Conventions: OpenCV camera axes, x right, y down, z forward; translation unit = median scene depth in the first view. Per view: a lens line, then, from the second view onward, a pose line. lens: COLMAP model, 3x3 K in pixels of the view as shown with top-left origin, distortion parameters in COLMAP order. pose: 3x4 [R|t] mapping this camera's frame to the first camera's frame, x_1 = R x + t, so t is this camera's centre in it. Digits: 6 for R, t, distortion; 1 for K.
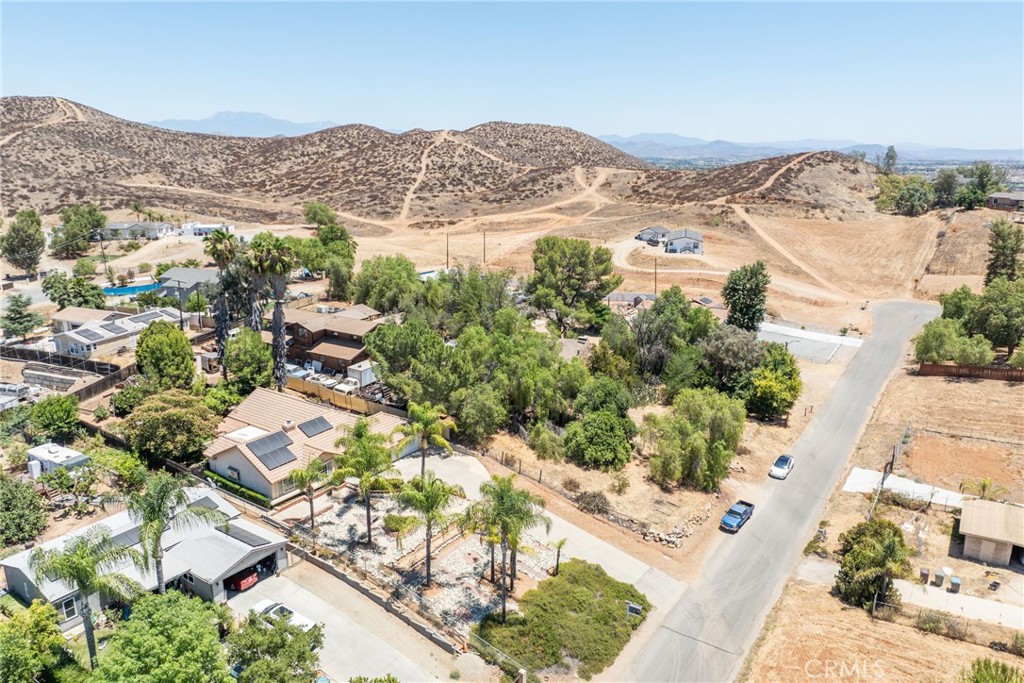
lens RADIAL K [[720.6, 0, 517.0], [0, 720.6, 339.9], [0, 0, 1]] dist [-0.038429, 0.002461]
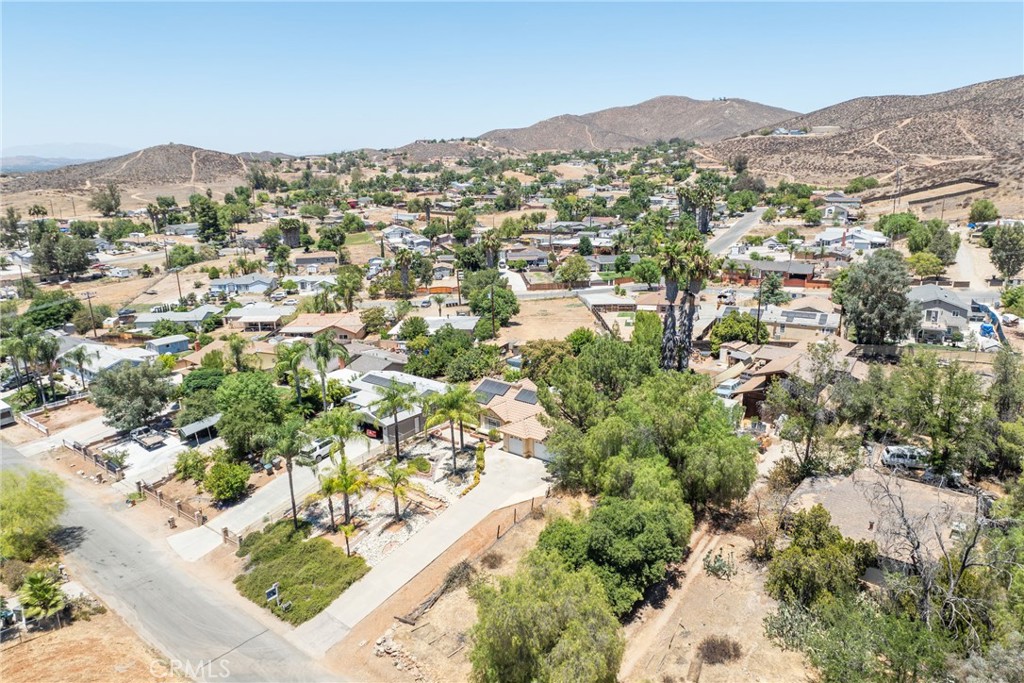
lens RADIAL K [[720.6, 0, 517.0], [0, 720.6, 339.9], [0, 0, 1]] dist [-0.038429, 0.002461]
pose [[-0.093479, 0.242194, -0.965714, 0.710084], [-0.238677, 0.936226, 0.257902, -0.225070], [0.966589, 0.254603, -0.029711, 0.858836]]
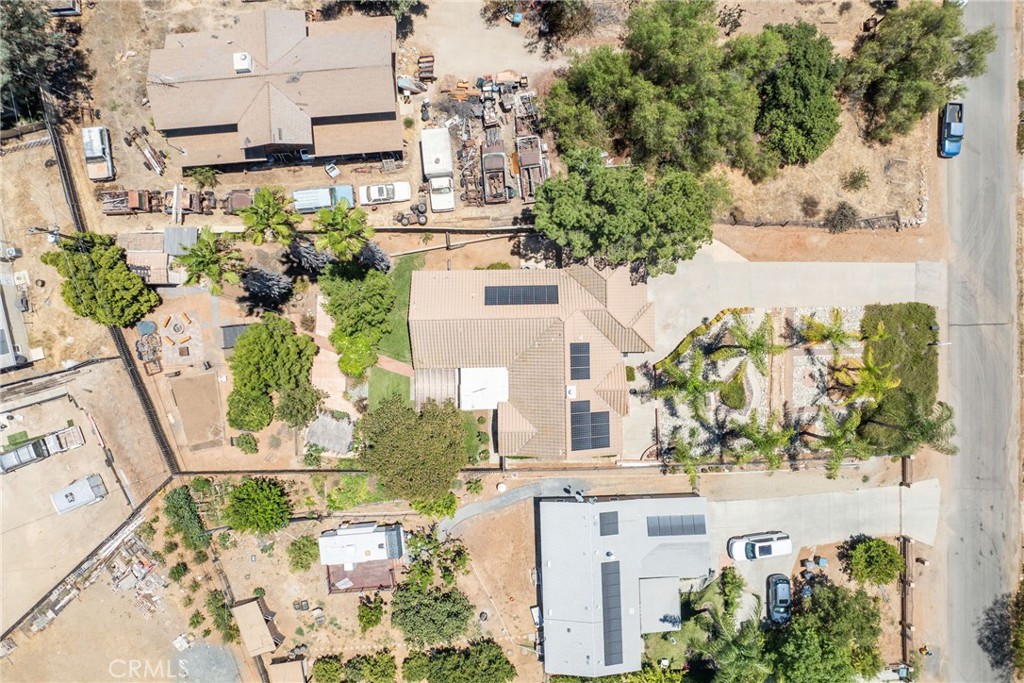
lens RADIAL K [[720.6, 0, 517.0], [0, 720.6, 339.9], [0, 0, 1]] dist [-0.038429, 0.002461]
pose [[0.813293, -0.581535, -0.019293, -0.268309], [0.168744, 0.204000, 0.964318, -0.611607], [-0.556849, -0.787528, 0.264042, 0.725451]]
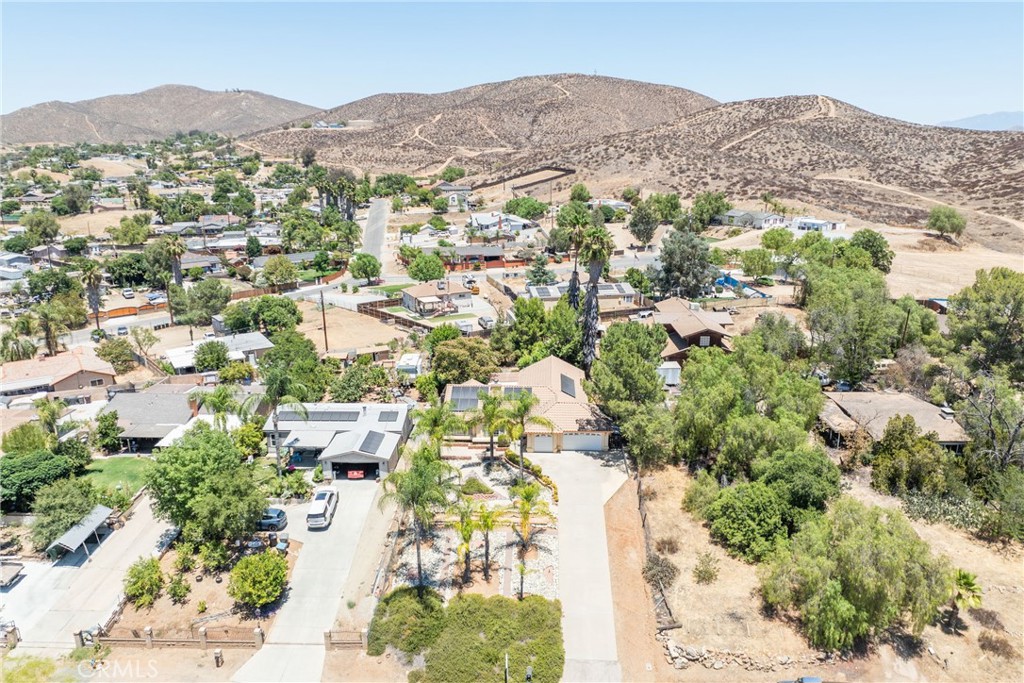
lens RADIAL K [[720.6, 0, 517.0], [0, 720.6, 339.9], [0, 0, 1]] dist [-0.038429, 0.002461]
pose [[0.526143, 0.215527, -0.822631, 0.540854], [-0.209381, 0.970403, 0.120325, -0.083264], [0.824217, 0.108936, 0.555698, 0.315274]]
